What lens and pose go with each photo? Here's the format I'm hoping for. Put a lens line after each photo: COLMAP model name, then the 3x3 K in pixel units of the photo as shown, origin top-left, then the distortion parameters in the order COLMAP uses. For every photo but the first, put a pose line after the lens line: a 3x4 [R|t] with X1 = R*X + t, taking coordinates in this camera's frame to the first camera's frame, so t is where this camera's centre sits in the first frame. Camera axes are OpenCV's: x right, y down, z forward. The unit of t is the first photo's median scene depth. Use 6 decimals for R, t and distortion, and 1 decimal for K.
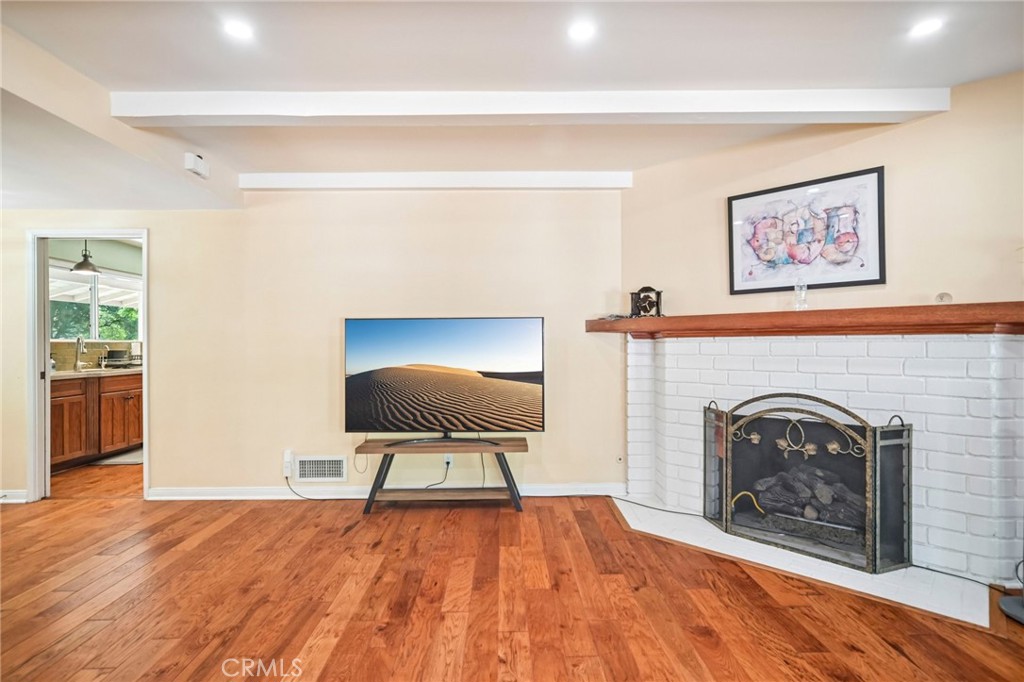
lens RADIAL K [[520.3, 0, 512.0], [0, 520.3, 341.0], [0, 0, 1]] dist [-0.001836, 0.000582]
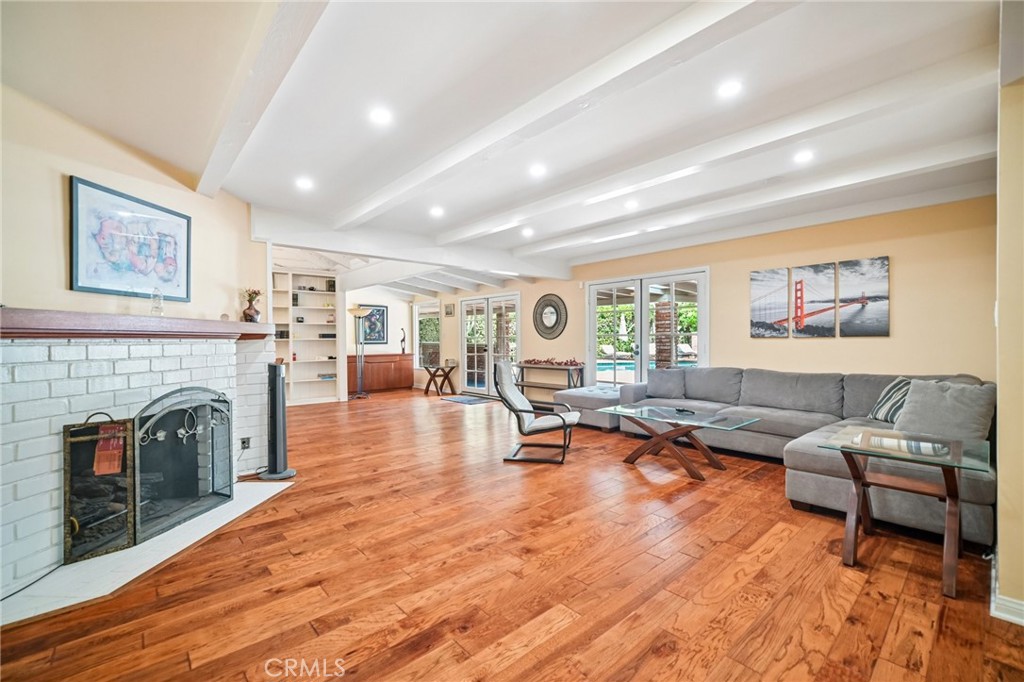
lens RADIAL K [[434.3, 0, 509.8], [0, 434.3, 342.6], [0, 0, 1]] dist [-0.003355, 0.000736]
pose [[-0.651656, 0.006257, 0.758488, -0.642603], [0.008423, 0.999964, -0.001013, 0.004822], [-0.758467, 0.005729, -0.651686, 1.002924]]
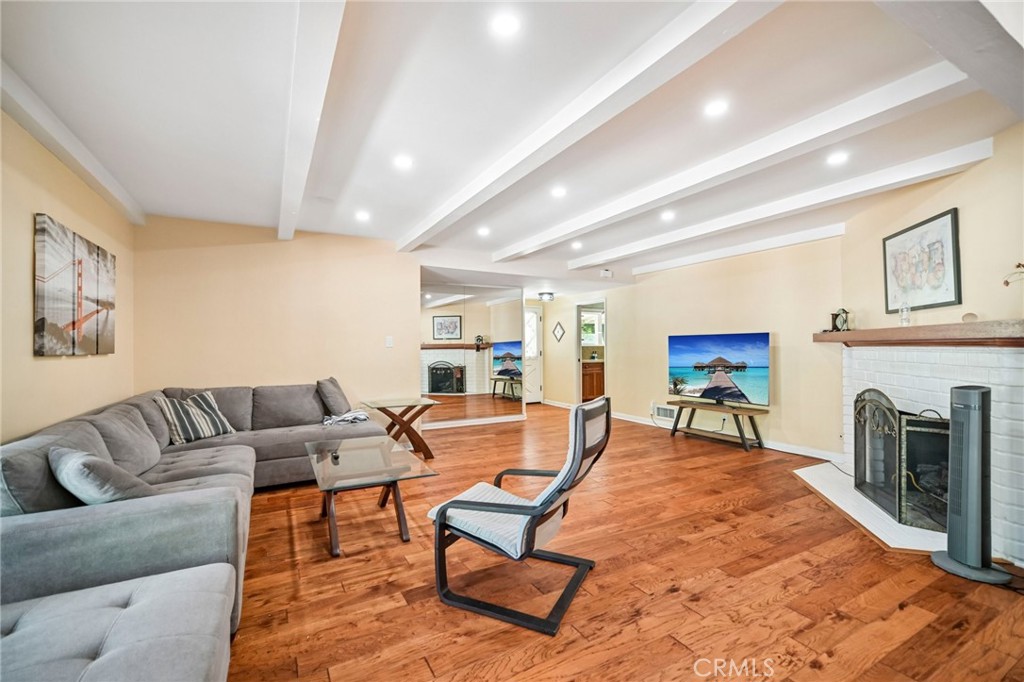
lens RADIAL K [[434.3, 0, 509.8], [0, 434.3, 342.6], [0, 0, 1]] dist [-0.003355, 0.000736]
pose [[0.471505, -0.004146, -0.881854, 1.009315], [0.006755, 0.999977, -0.001089, -0.025032], [0.881837, -0.005444, 0.471522, -0.357644]]
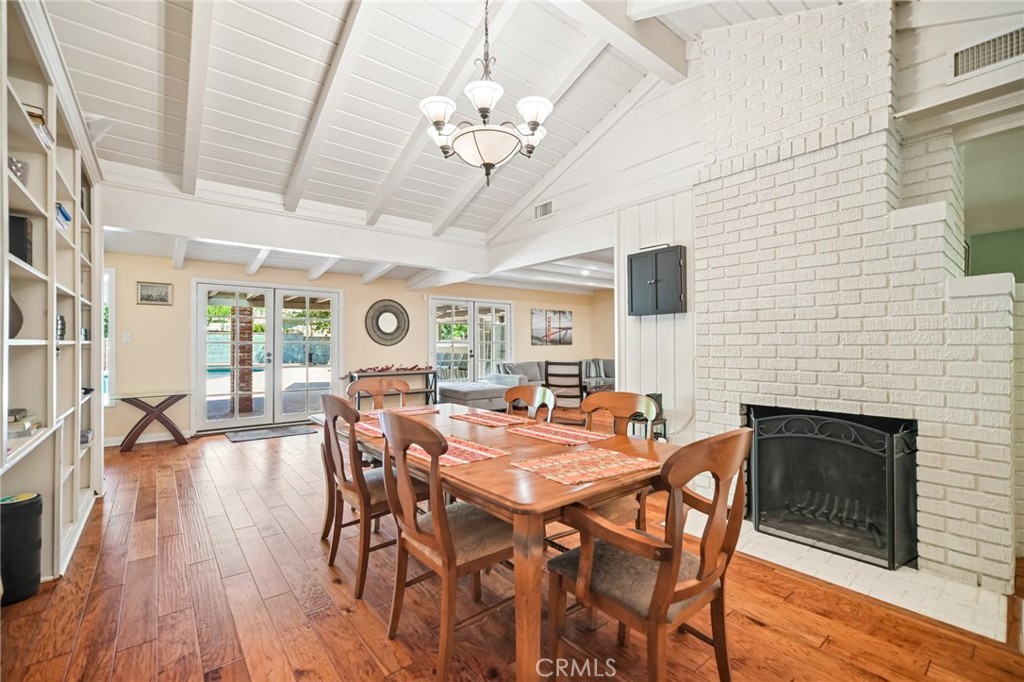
lens RADIAL K [[434.3, 0, 509.8], [0, 434.3, 342.6], [0, 0, 1]] dist [-0.003355, 0.000736]
pose [[-0.789974, 0.007337, -0.613096, 1.903106], [0.015284, 0.999853, -0.007729, -0.003263], [0.612950, -0.015476, -0.789970, 1.506238]]
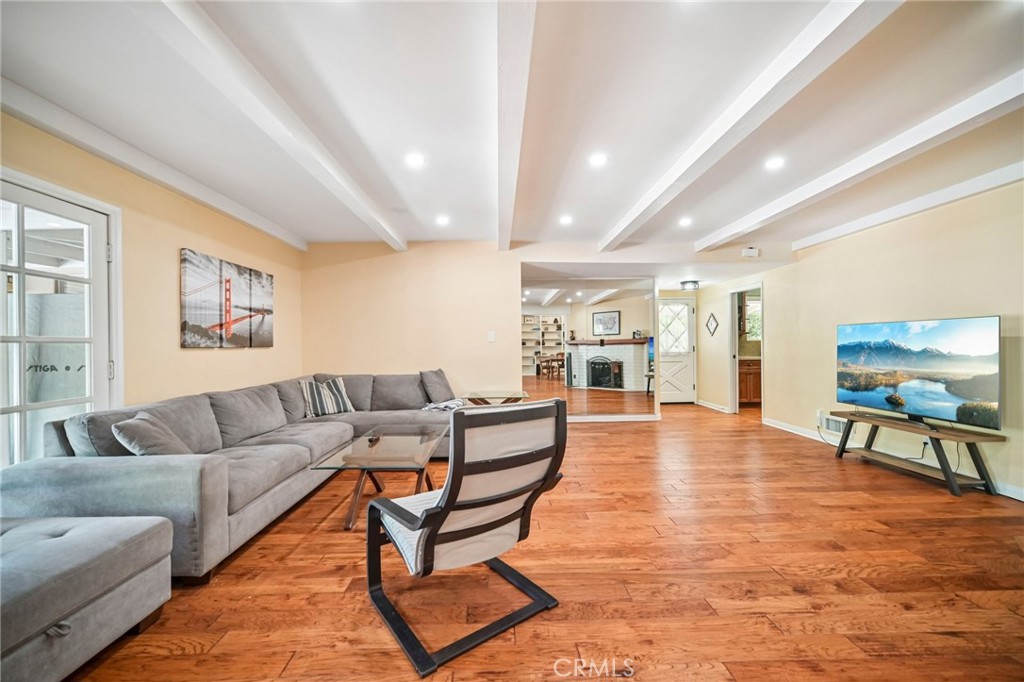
lens RADIAL K [[407.3, 0, 512.0], [0, 407.3, 341.0], [0, 0, 1]] dist [-0.016682, 0.008329]
pose [[0.017486, -0.003532, -0.999841, 0.982456], [0.014498, 0.999890, -0.003279, -0.009748], [0.999742, -0.014439, 0.017536, 0.065755]]
